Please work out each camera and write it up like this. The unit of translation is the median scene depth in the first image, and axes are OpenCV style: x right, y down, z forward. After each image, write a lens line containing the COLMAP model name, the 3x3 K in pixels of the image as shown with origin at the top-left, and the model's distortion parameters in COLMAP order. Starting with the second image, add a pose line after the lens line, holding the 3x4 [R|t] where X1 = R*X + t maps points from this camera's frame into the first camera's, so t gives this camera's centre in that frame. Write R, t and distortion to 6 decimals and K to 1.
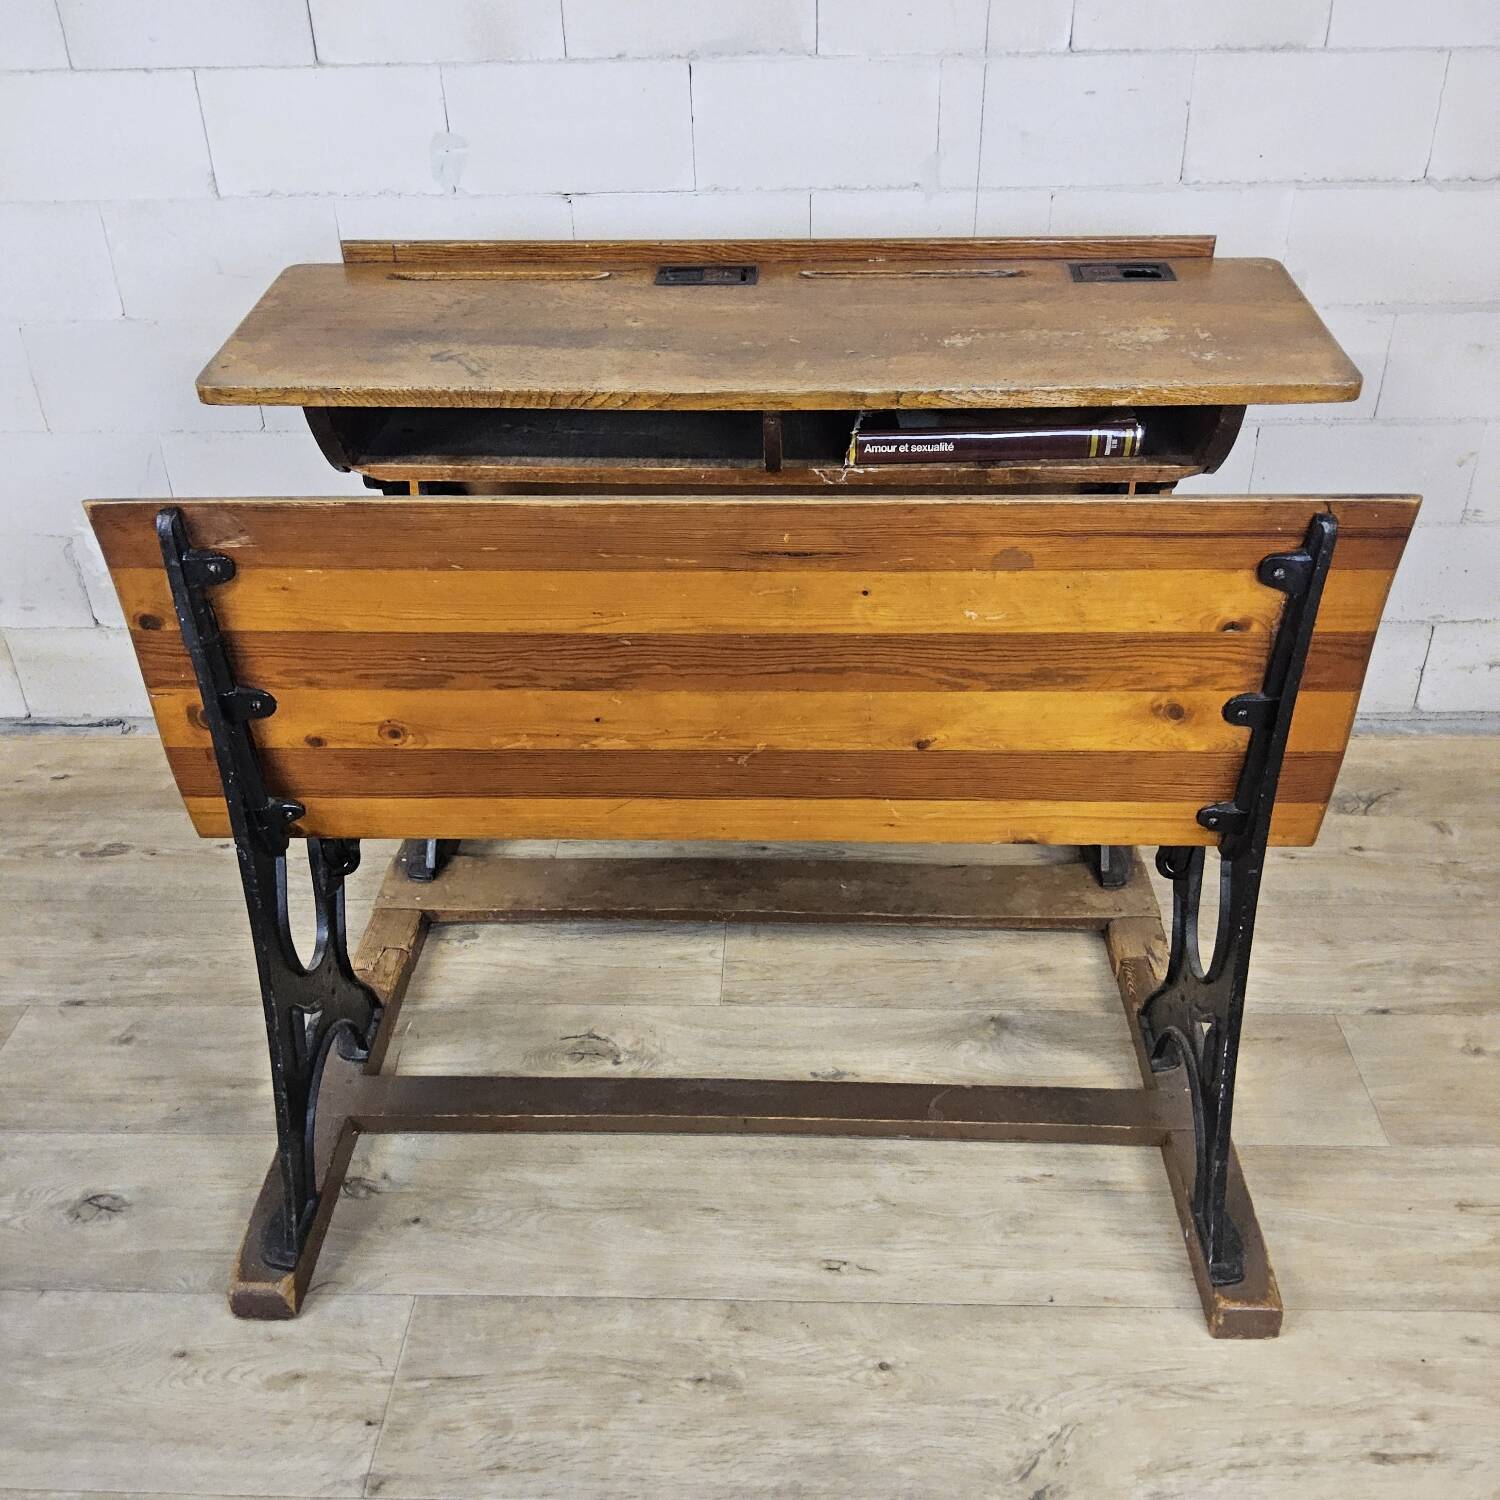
lens RADIAL K [[1523.2, 0, 741.2], [0, 1523.2, 760.9], [0, 0, 1]] dist [0.009474, 0.000000]
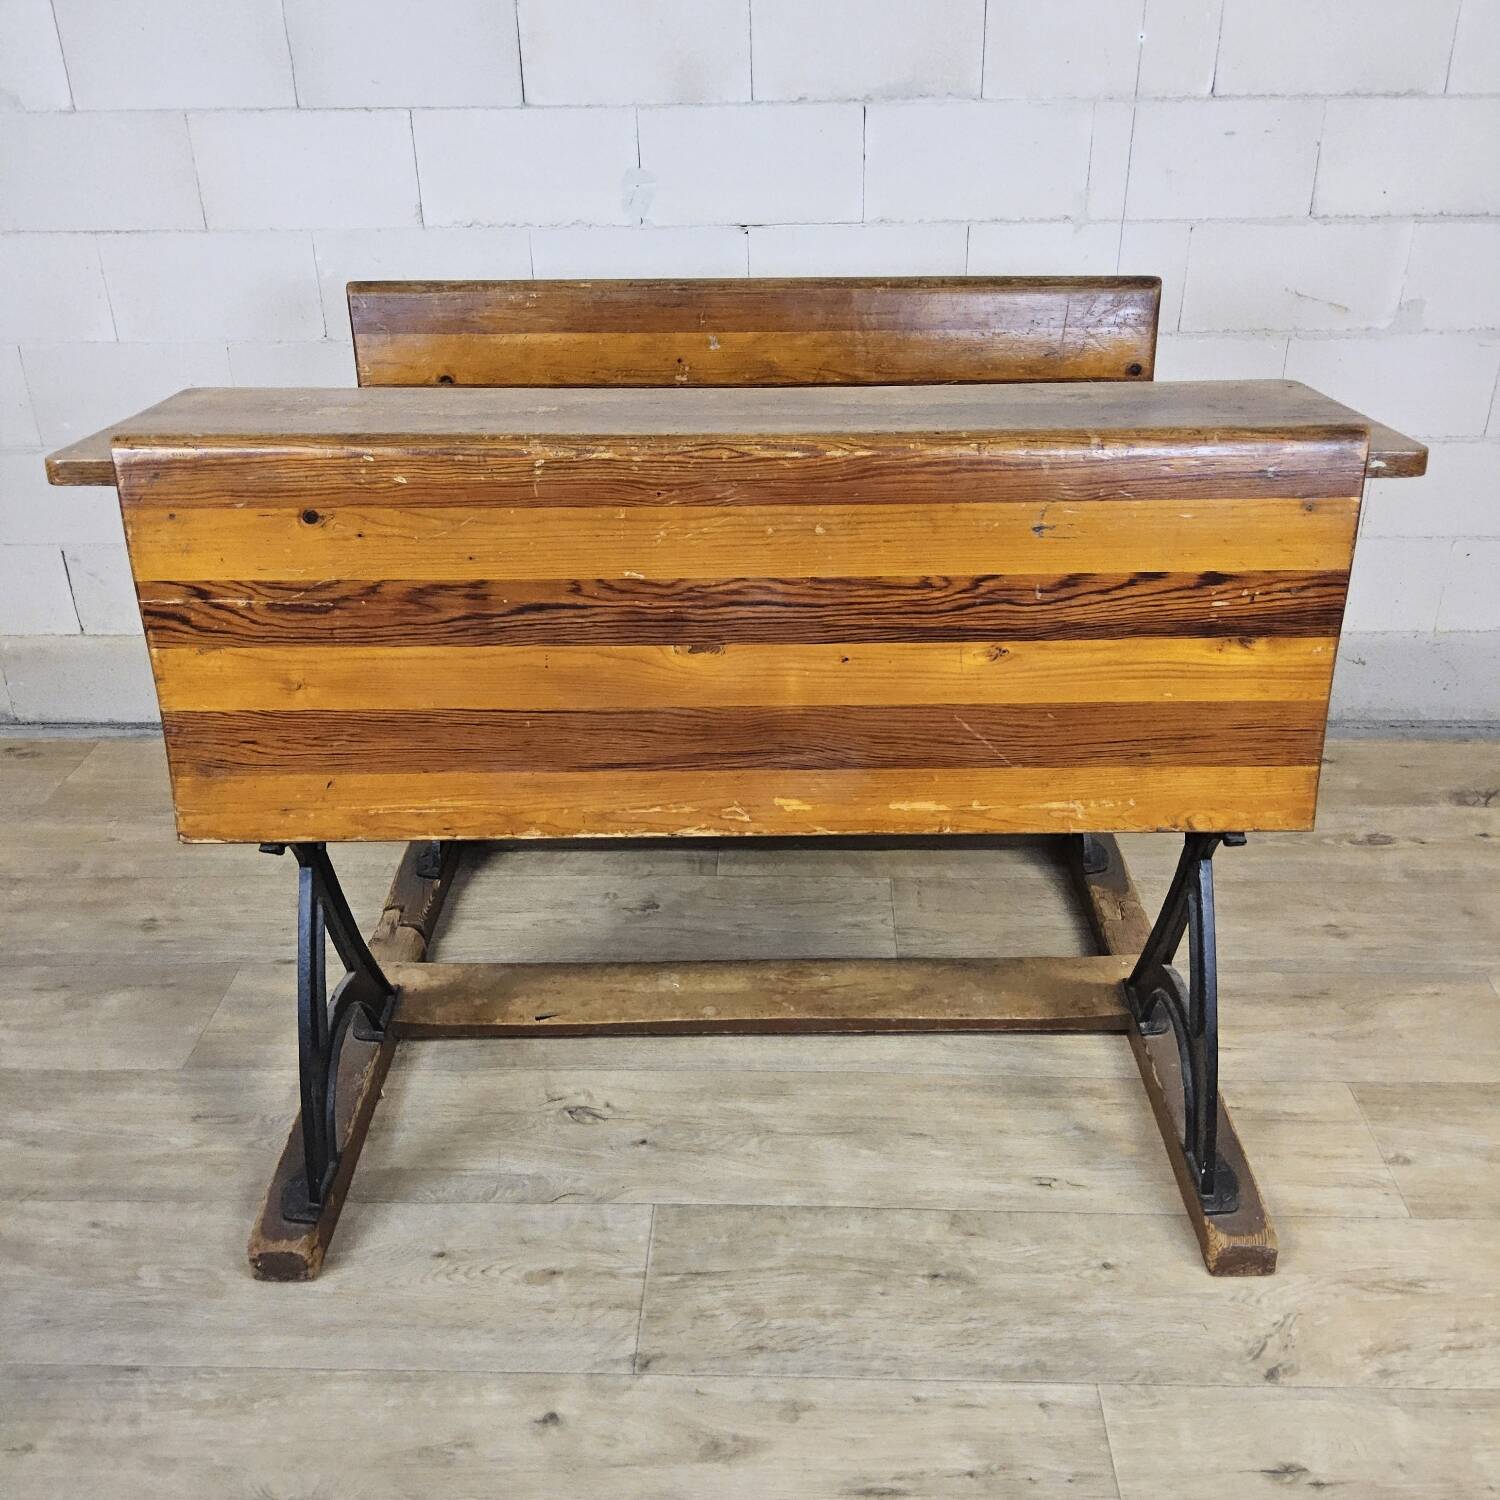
lens RADIAL K [[1523.2, 0, 739.9], [0, 1523.2, 761.6], [0, 0, 1]] dist [0.009474, 0.000000]
pose [[0.999978, 0.005659, 0.003412, -0.167009], [-0.005399, 0.997401, -0.071841, 0.124705], [-0.003809, 0.071821, 0.997410, -0.082113]]
